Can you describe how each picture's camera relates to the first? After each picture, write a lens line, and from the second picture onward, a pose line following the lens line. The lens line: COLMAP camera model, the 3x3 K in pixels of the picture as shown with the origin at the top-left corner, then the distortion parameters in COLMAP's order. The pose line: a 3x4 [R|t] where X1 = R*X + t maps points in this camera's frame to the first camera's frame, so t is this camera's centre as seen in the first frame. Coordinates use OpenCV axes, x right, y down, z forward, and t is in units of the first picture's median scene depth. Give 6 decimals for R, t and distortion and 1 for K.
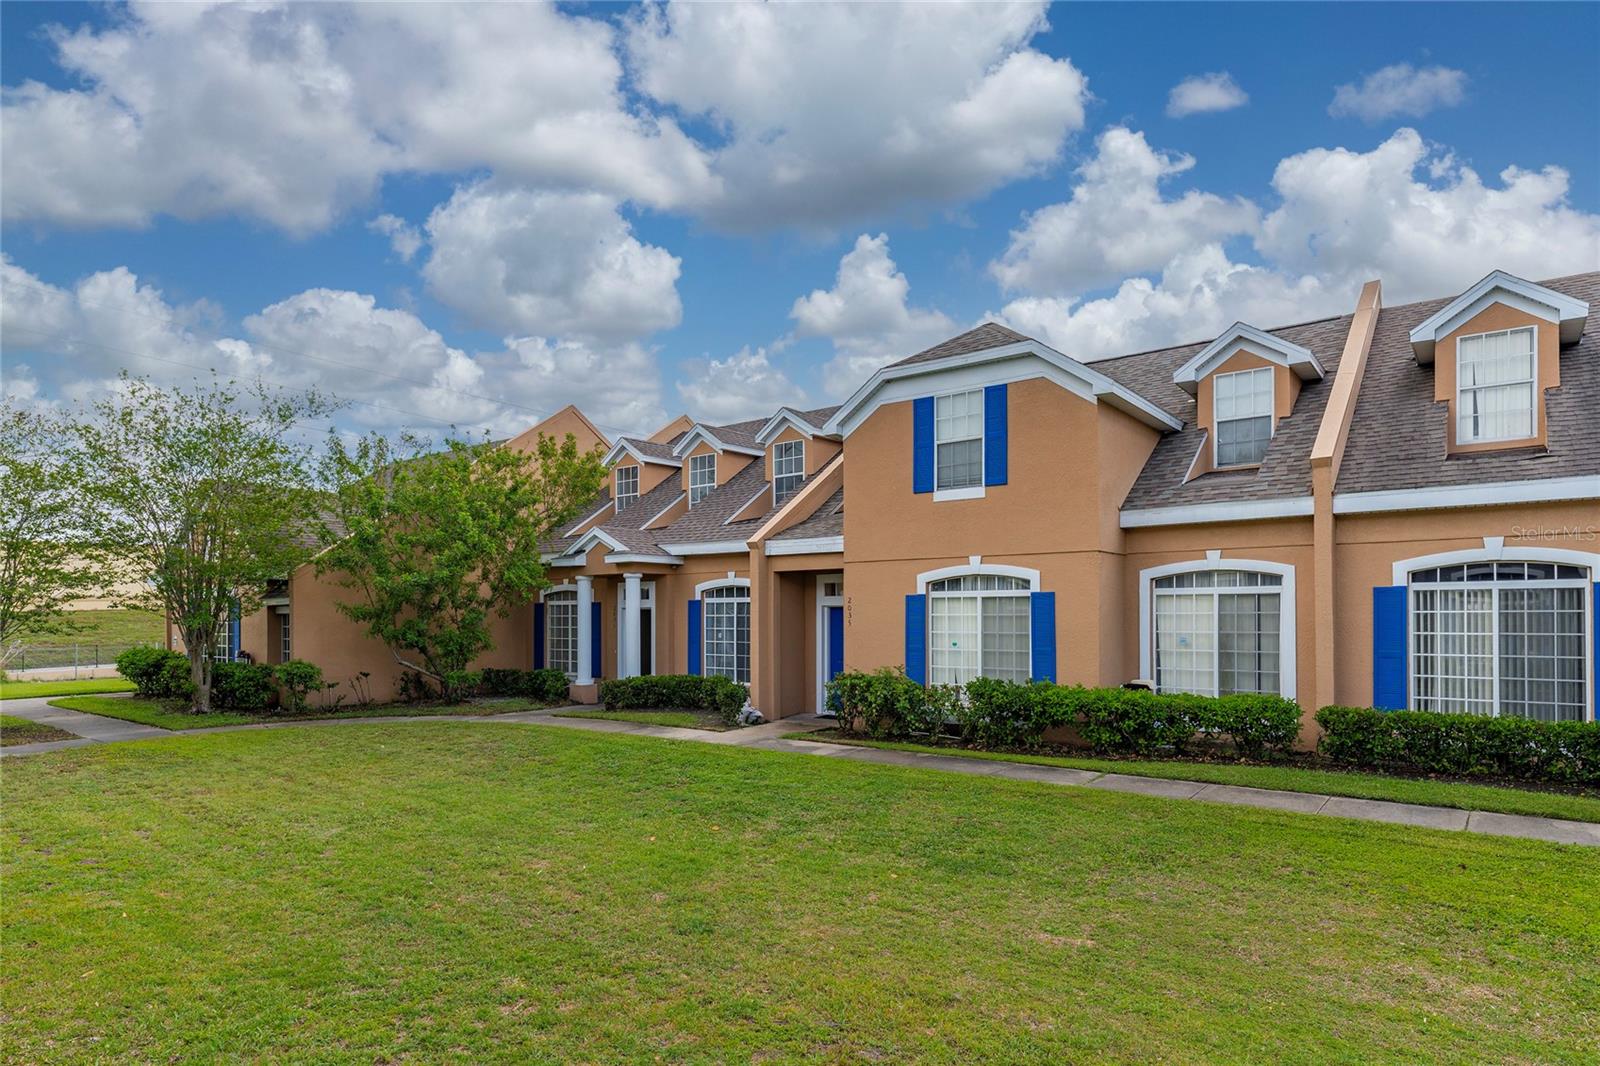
lens RADIAL K [[875.1, 0, 800.0], [0, 875.1, 533.0], [0, 0, 1]] dist [-0.000771, -0.000600]
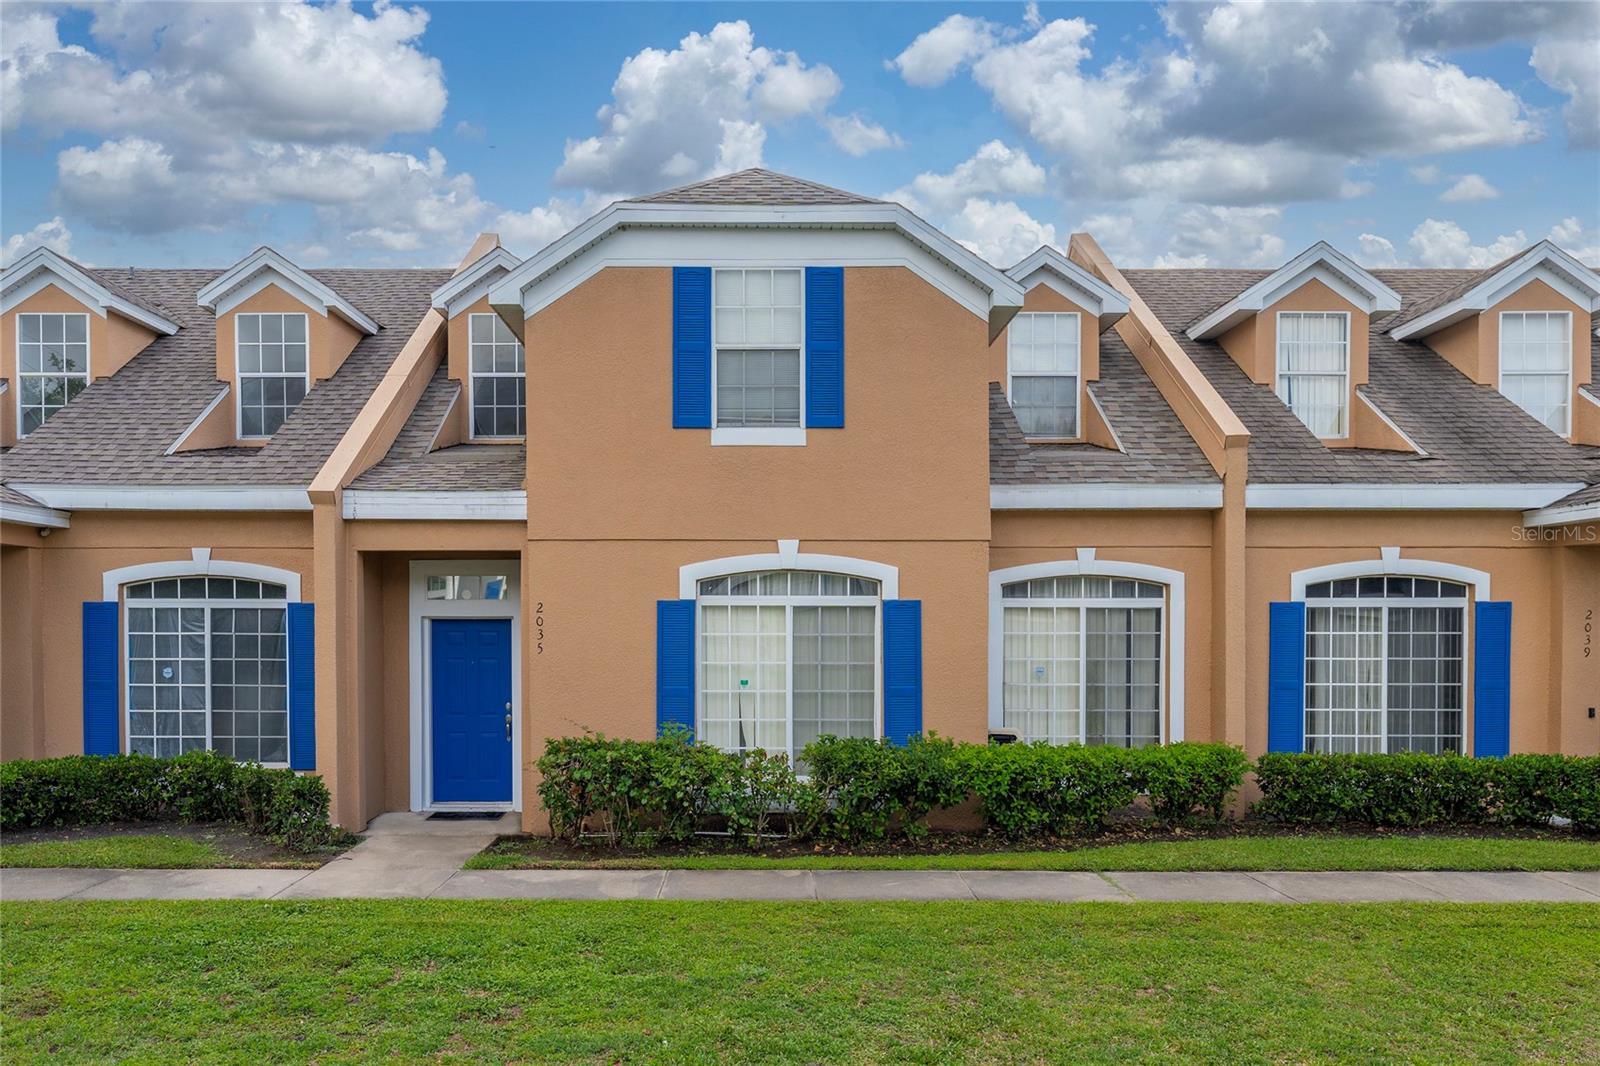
lens RADIAL K [[1179.8, 0, 799.9], [0, 1179.8, 590.8], [0, 0, 1]] dist [0.000688, 0.000357]
pose [[0.798152, 0.024907, 0.601941, -0.291113], [-0.060089, 0.997454, 0.038403, 0.029850], [-0.599452, -0.066822, 0.797616, 0.329174]]
